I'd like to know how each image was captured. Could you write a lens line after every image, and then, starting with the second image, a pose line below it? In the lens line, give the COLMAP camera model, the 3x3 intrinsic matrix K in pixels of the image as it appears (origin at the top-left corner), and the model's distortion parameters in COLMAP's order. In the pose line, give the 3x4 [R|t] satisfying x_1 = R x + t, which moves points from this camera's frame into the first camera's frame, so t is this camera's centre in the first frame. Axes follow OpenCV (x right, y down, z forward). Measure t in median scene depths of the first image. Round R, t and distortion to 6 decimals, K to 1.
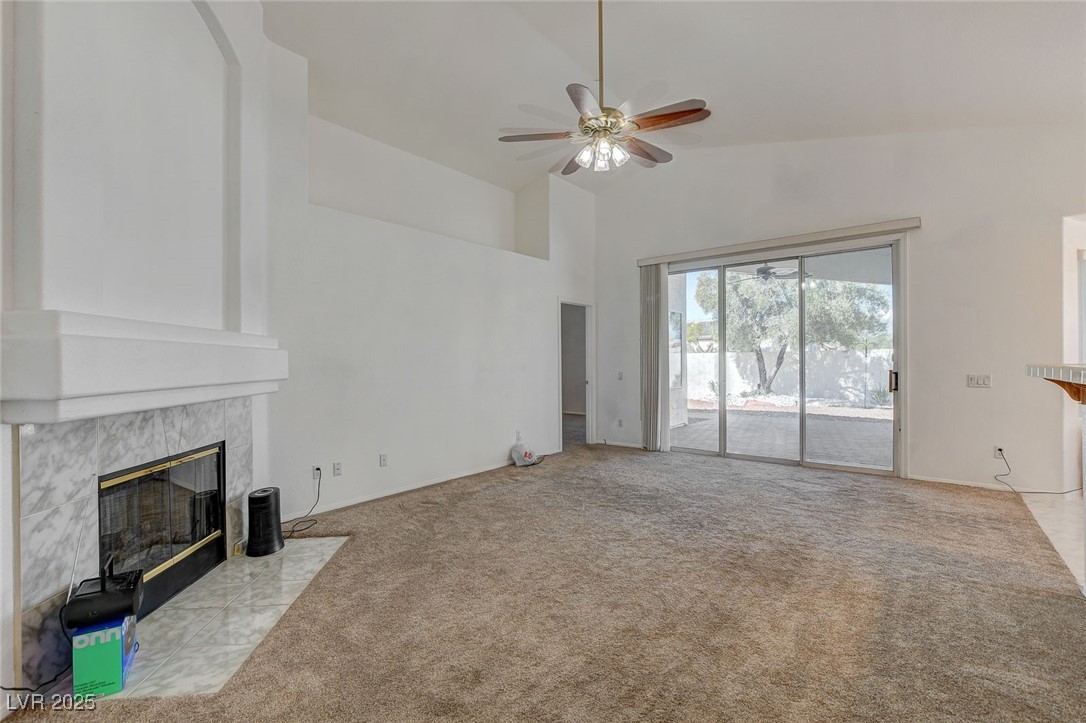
lens RADIAL K [[485.0, 0, 539.2], [0, 485.0, 363.1], [0, 0, 1]] dist [-0.020334, 0.001089]
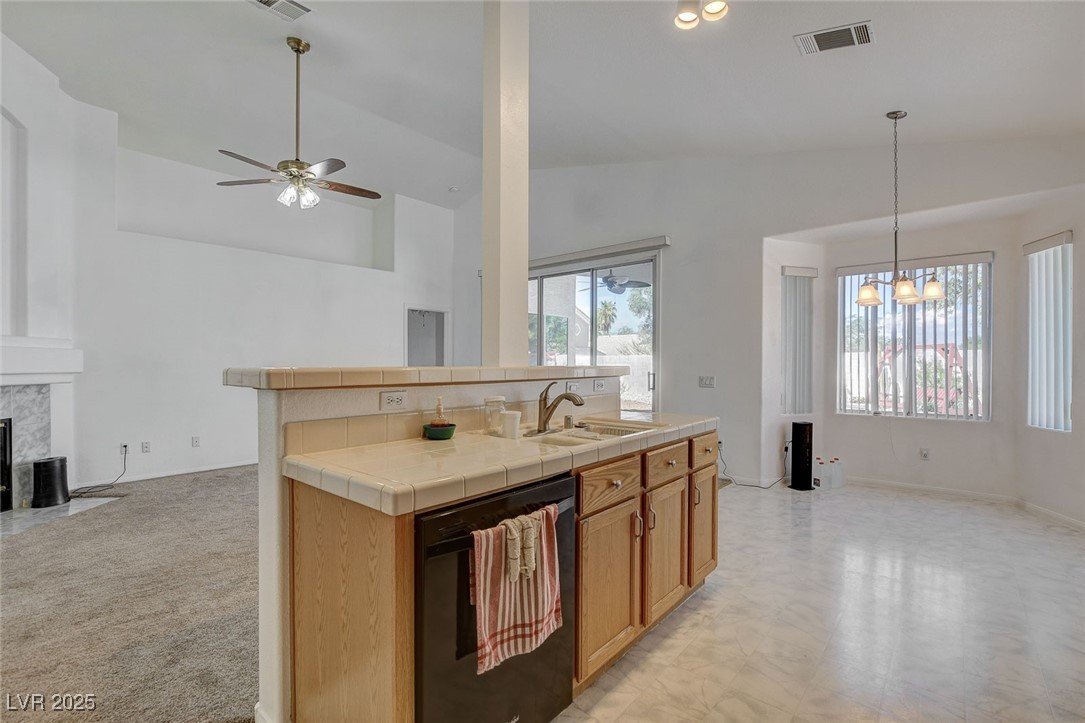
lens RADIAL K [[484.6, 0, 540.2], [0, 484.6, 369.7], [0, 0, 1]] dist [-0.020334, 0.001089]
pose [[0.999250, 0.009653, -0.037492, 0.636954], [-0.009222, 0.999890, 0.011650, -0.000191], [0.037601, -0.011295, 0.999229, -0.178841]]
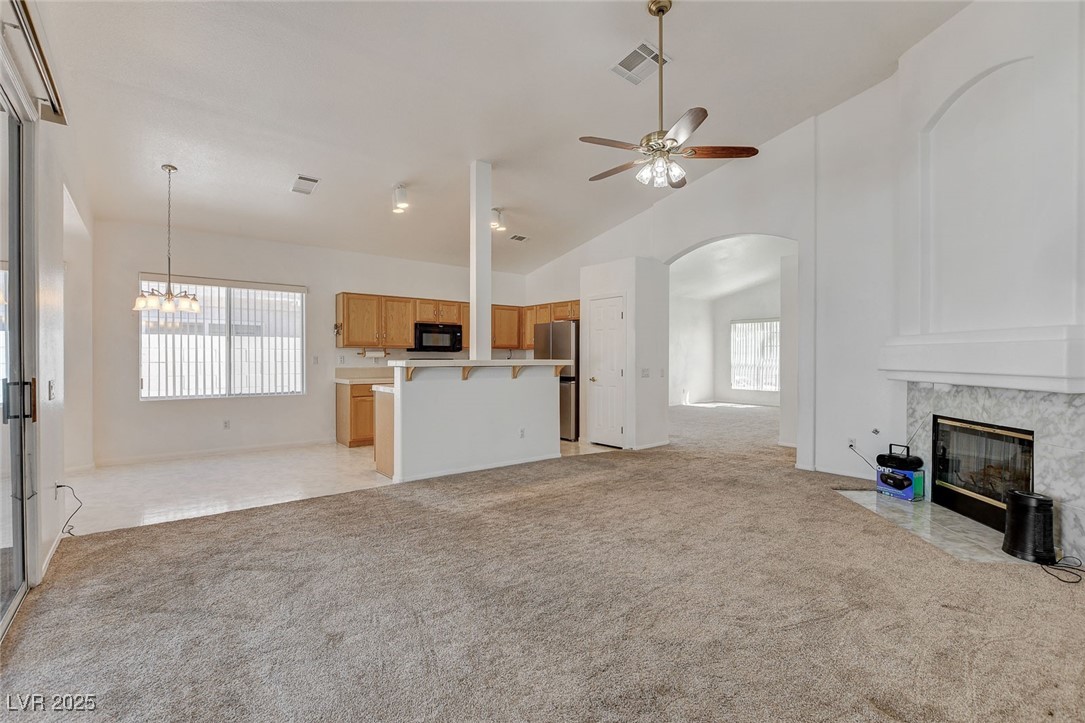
lens RADIAL K [[484.6, 0, 544.9], [0, 484.6, 362.6], [0, 0, 1]] dist [-0.020334, 0.001089]
pose [[-0.980684, 0.002713, 0.195579, 0.140189], [0.005307, 0.999905, 0.012737, -0.005304], [-0.195526, 0.013529, -0.980605, 1.685437]]
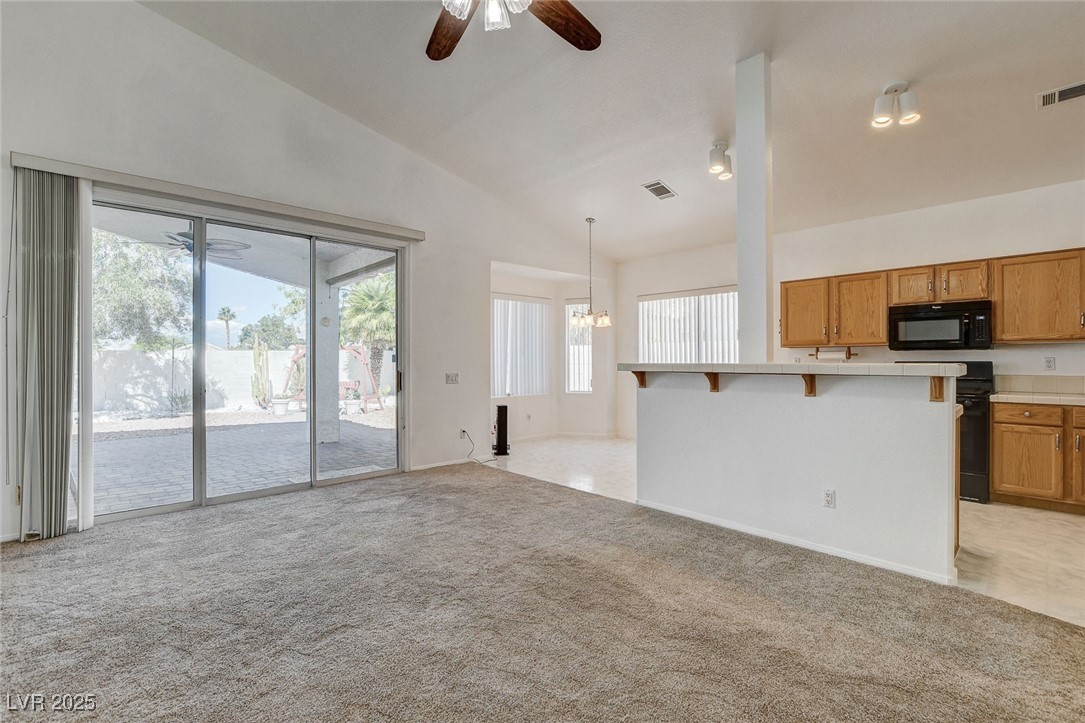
lens RADIAL K [[484.6, 0, 541.1], [0, 484.6, 358.2], [0, 0, 1]] dist [-0.020334, 0.001089]
pose [[0.133174, 0.011230, 0.991029, -0.325657], [0.005619, 0.999911, -0.012085, 0.002395], [-0.991077, 0.007178, 0.133099, 0.677924]]
